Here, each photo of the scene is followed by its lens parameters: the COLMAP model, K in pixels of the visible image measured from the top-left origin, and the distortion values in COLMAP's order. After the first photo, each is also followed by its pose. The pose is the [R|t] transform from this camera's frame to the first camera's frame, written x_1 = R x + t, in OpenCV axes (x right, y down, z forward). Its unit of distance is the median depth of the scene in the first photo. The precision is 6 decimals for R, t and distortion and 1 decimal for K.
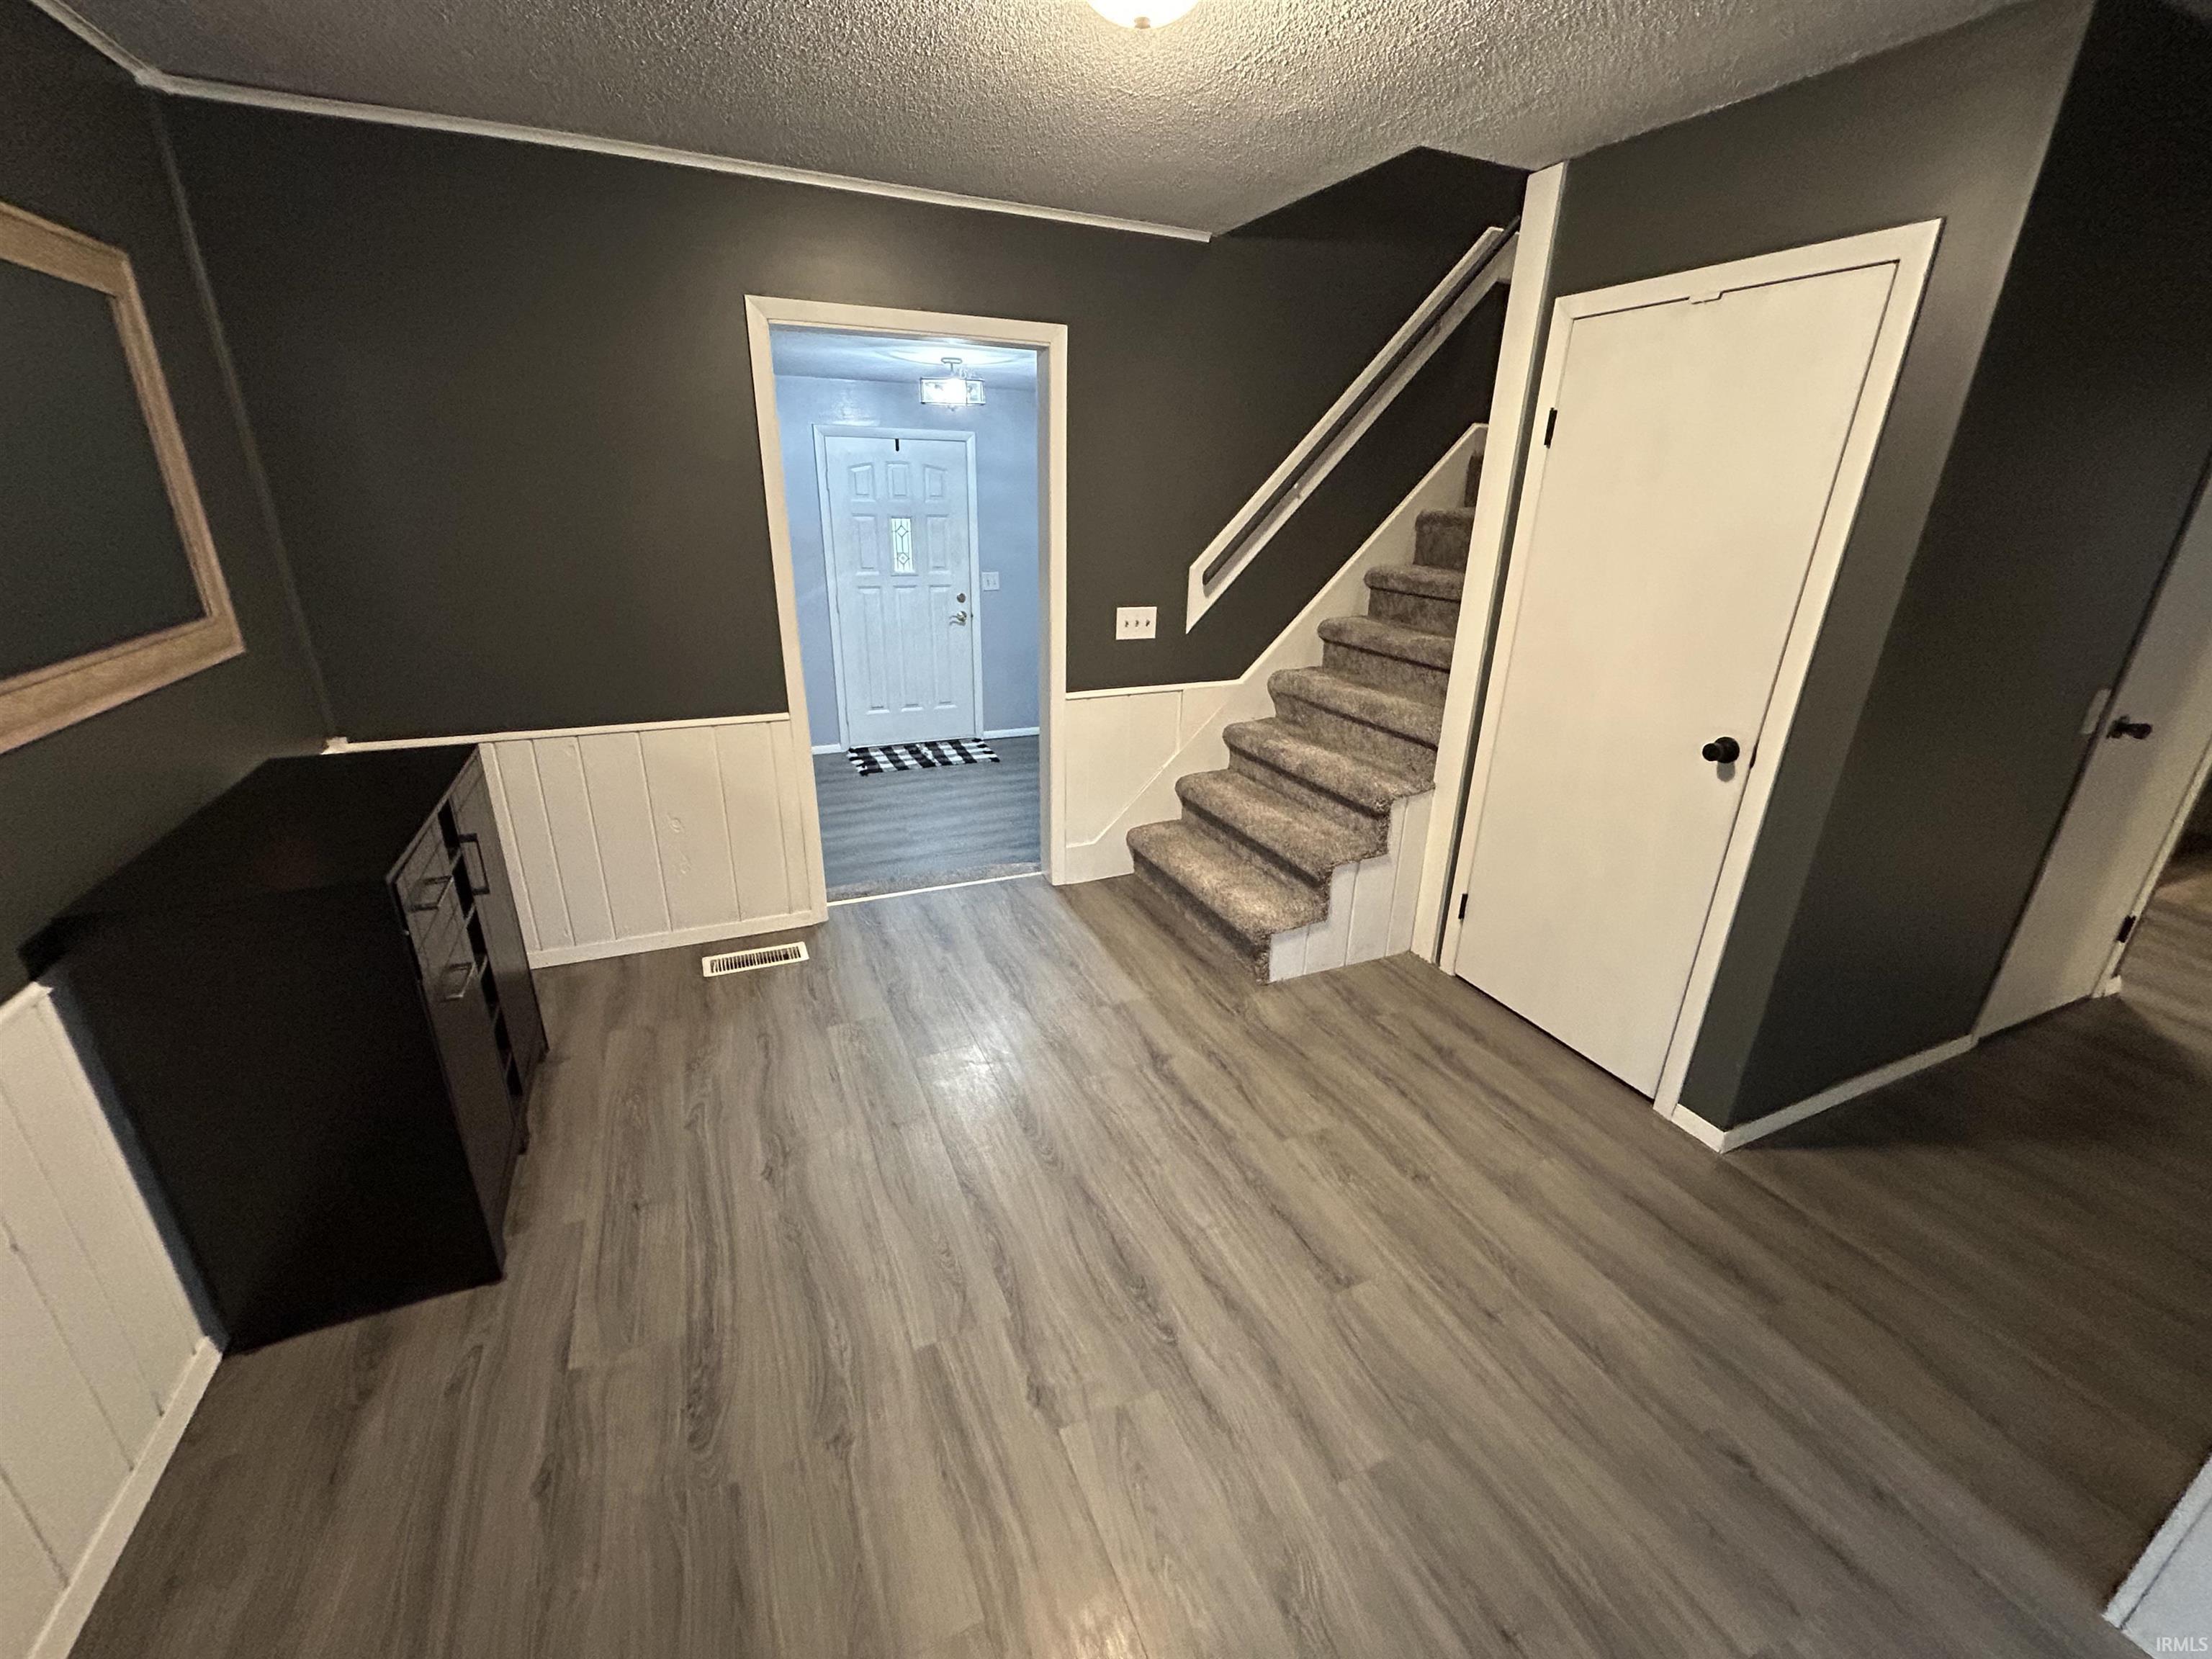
lens RADIAL K [[903.2, 0, 1101.0], [0, 903.2, 829.8], [0, 0, 1]] dist [-0.000176, 0.002432]
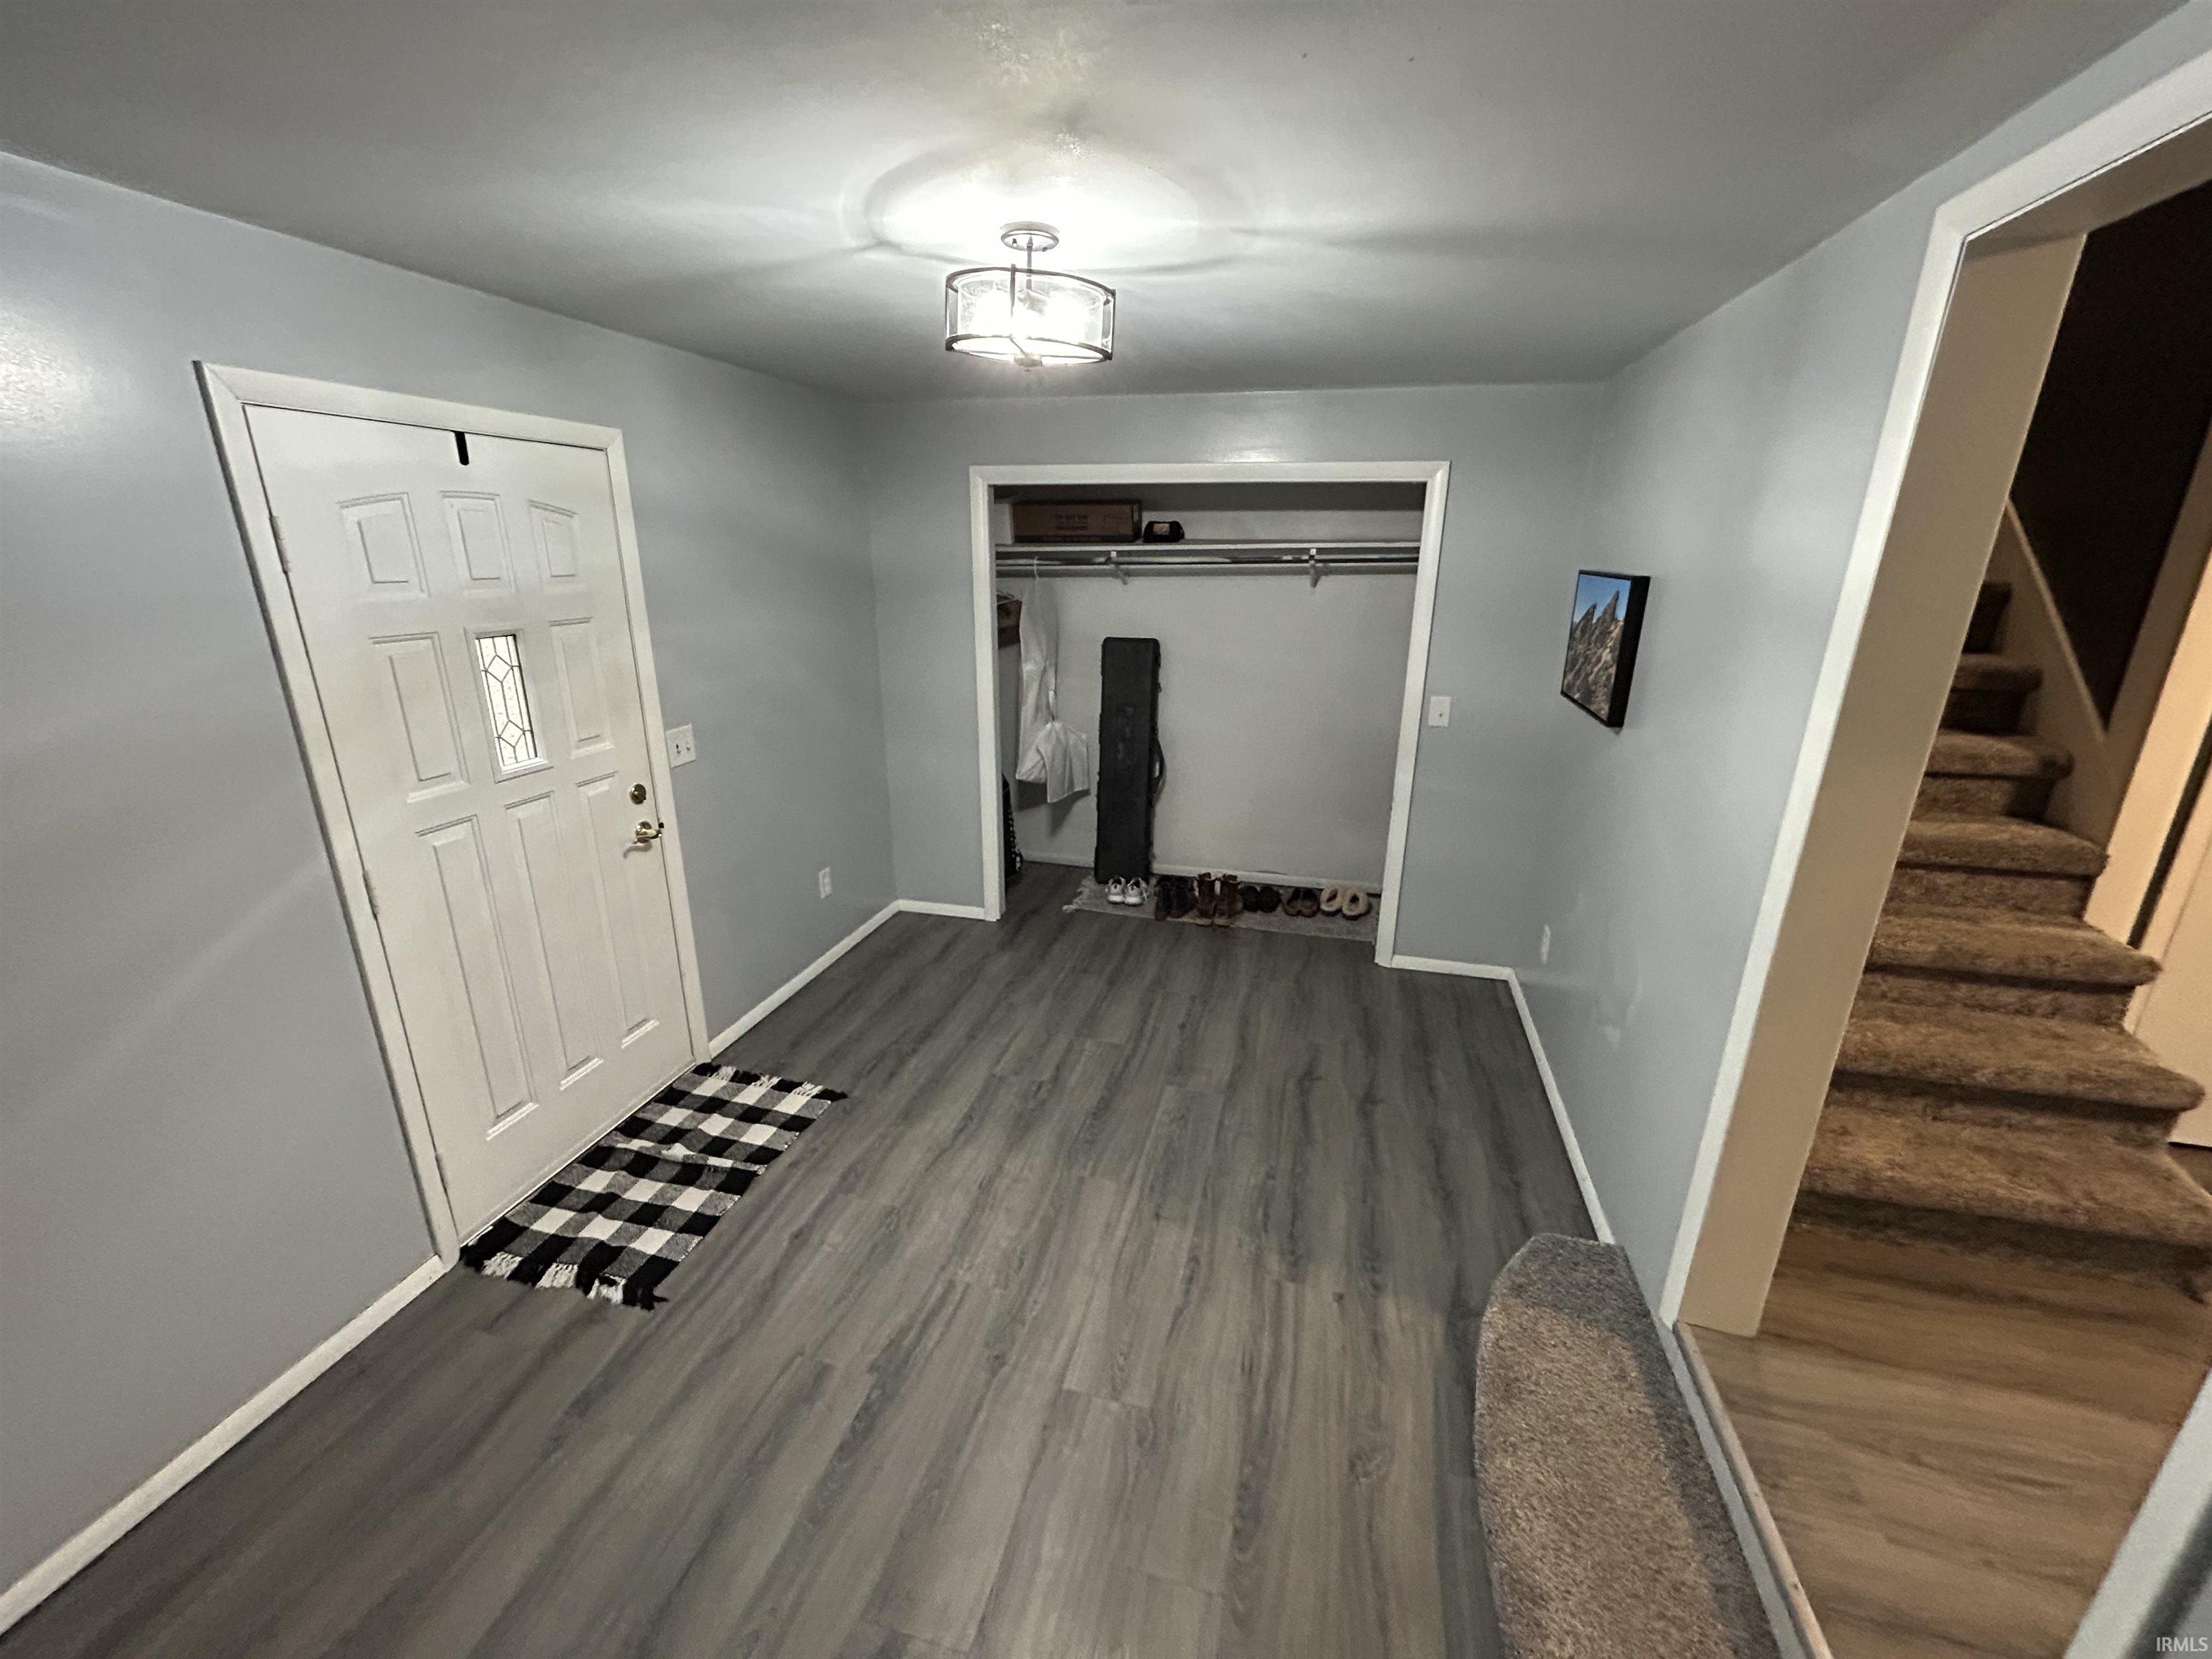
lens RADIAL K [[903.2, 0, 1101.0], [0, 903.2, 829.8], [0, 0, 1]] dist [-0.000176, 0.002432]
pose [[0.620386, -0.255163, 0.741629, -0.370578], [0.286647, 0.953947, 0.088427, -0.227080], [-0.730038, 0.157727, 0.664956, 0.570294]]
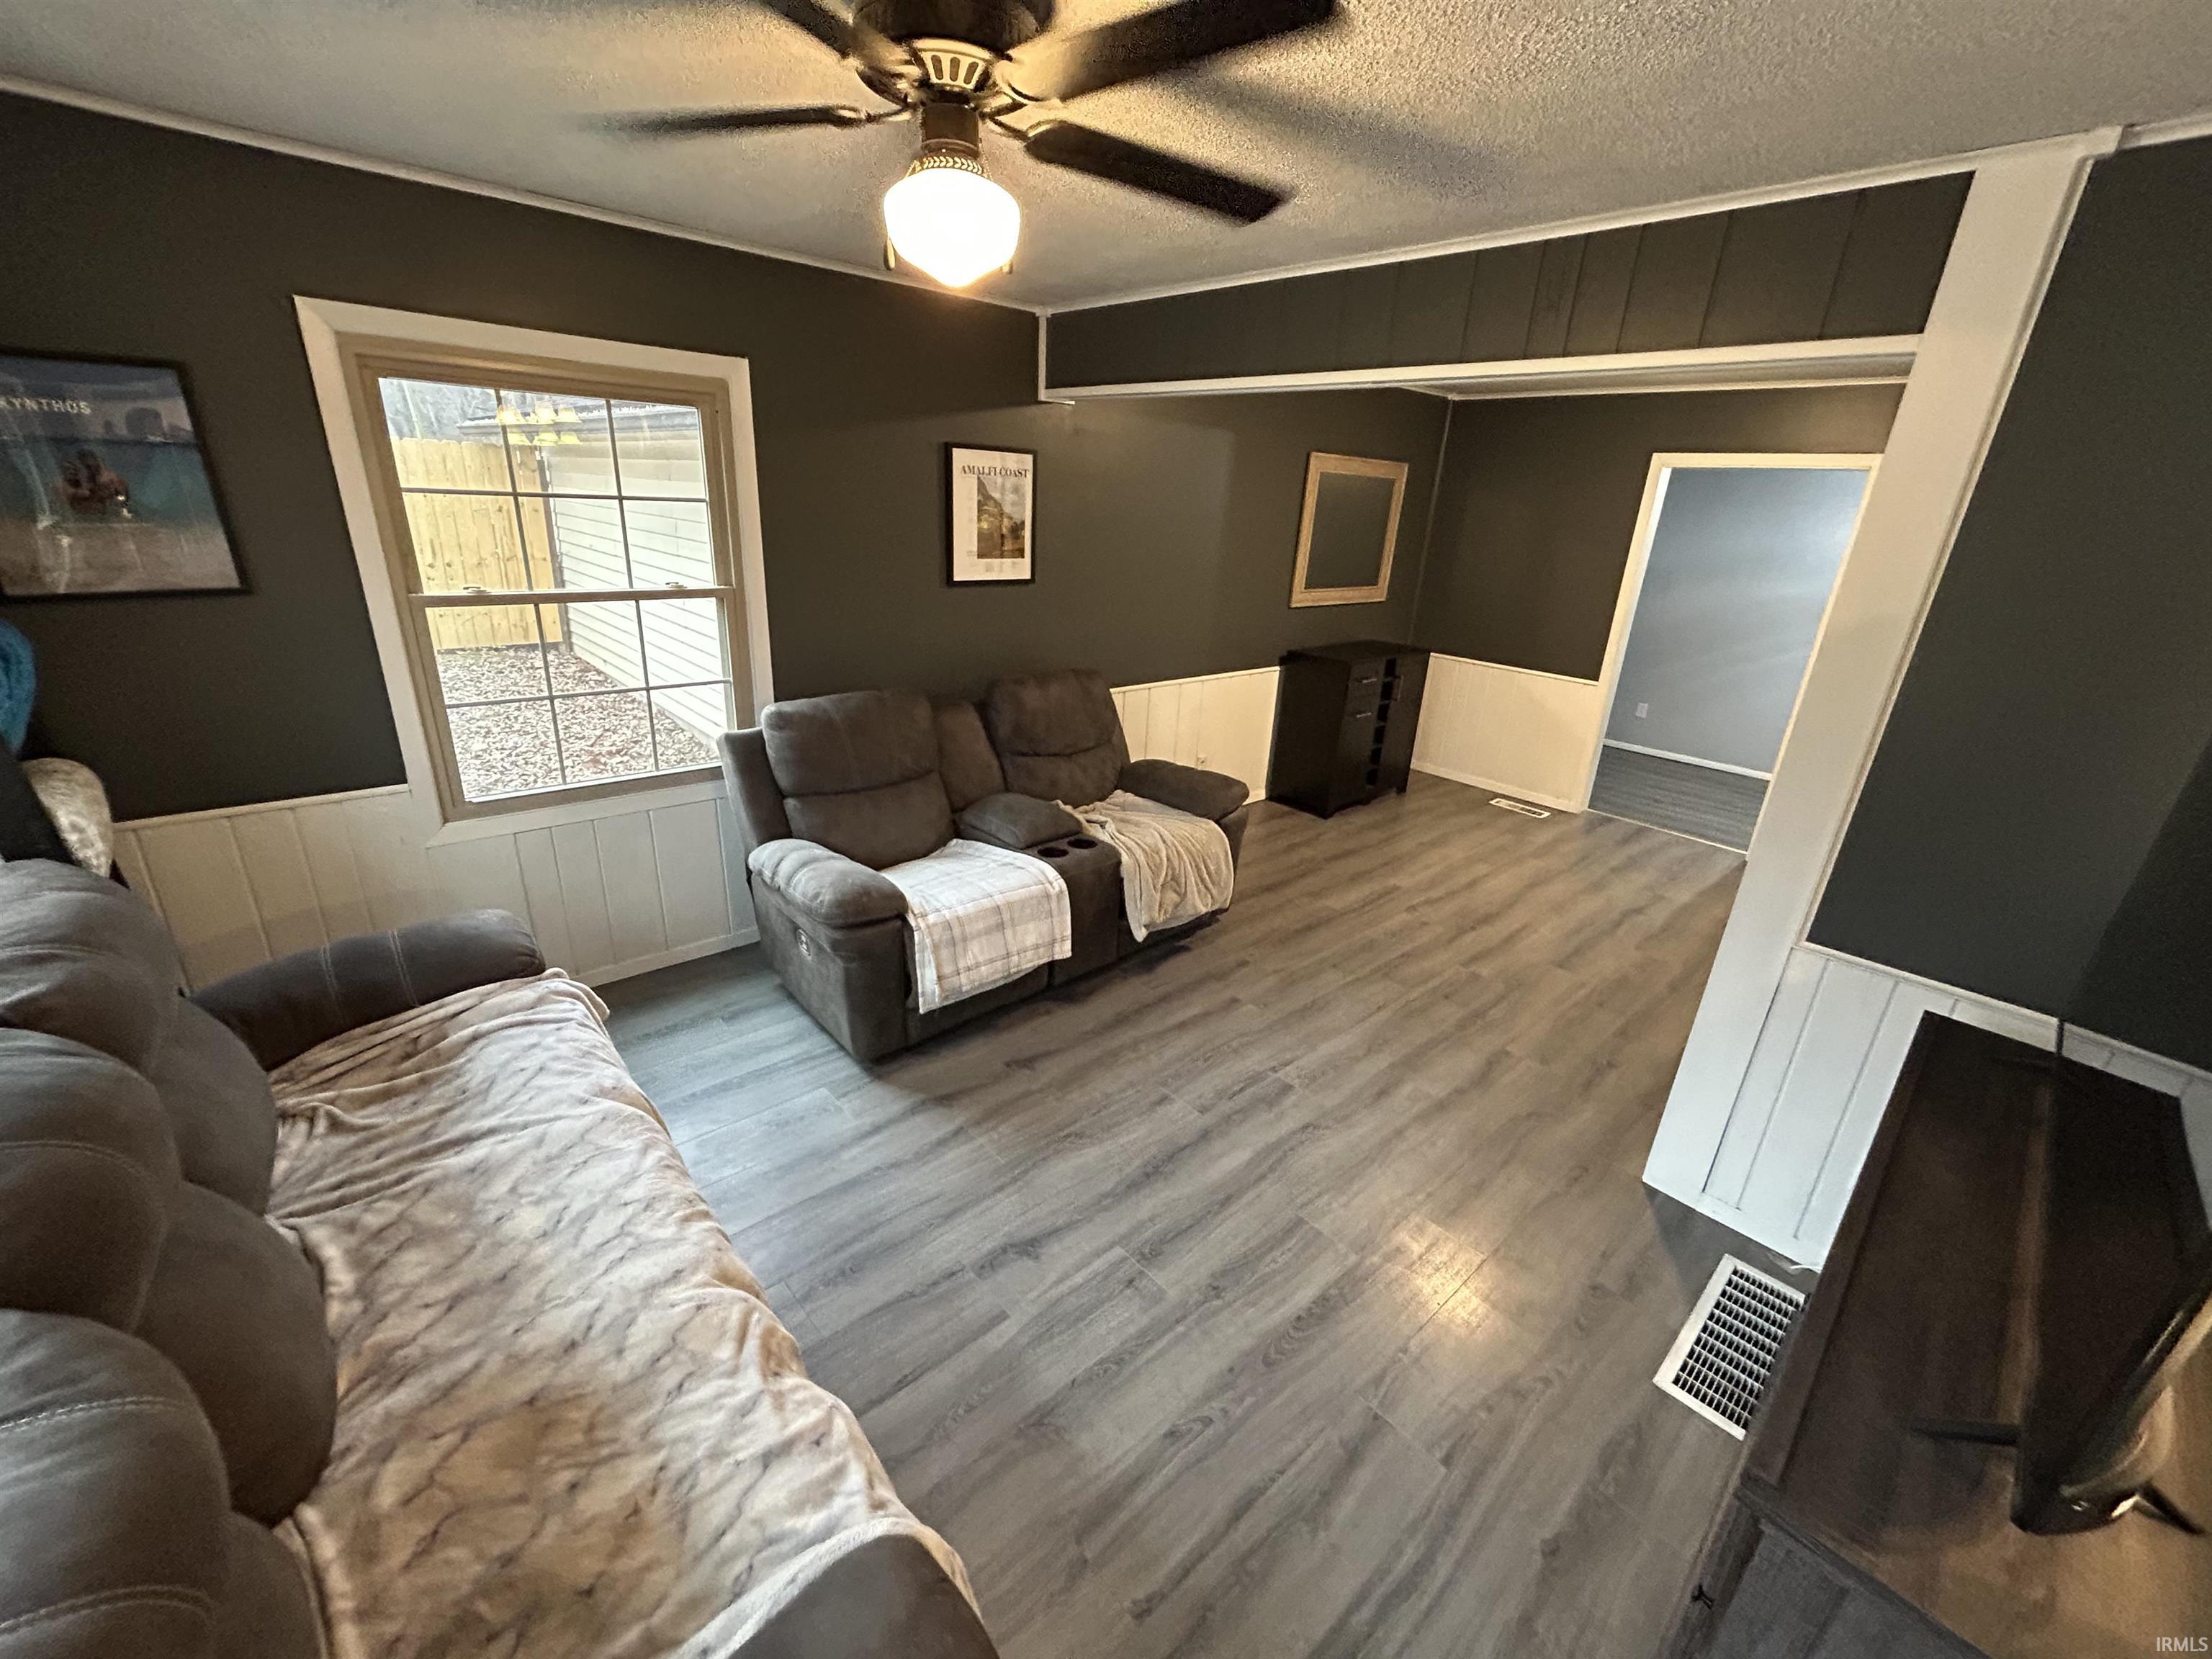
lens RADIAL K [[903.2, 0, 1101.0], [0, 903.2, 829.8], [0, 0, 1]] dist [-0.000176, 0.002432]
pose [[0.323694, 0.336358, -0.884356, 0.511705], [-0.378382, 0.902700, 0.204839, 0.069536], [0.867208, 0.268319, 0.419470, -0.245635]]
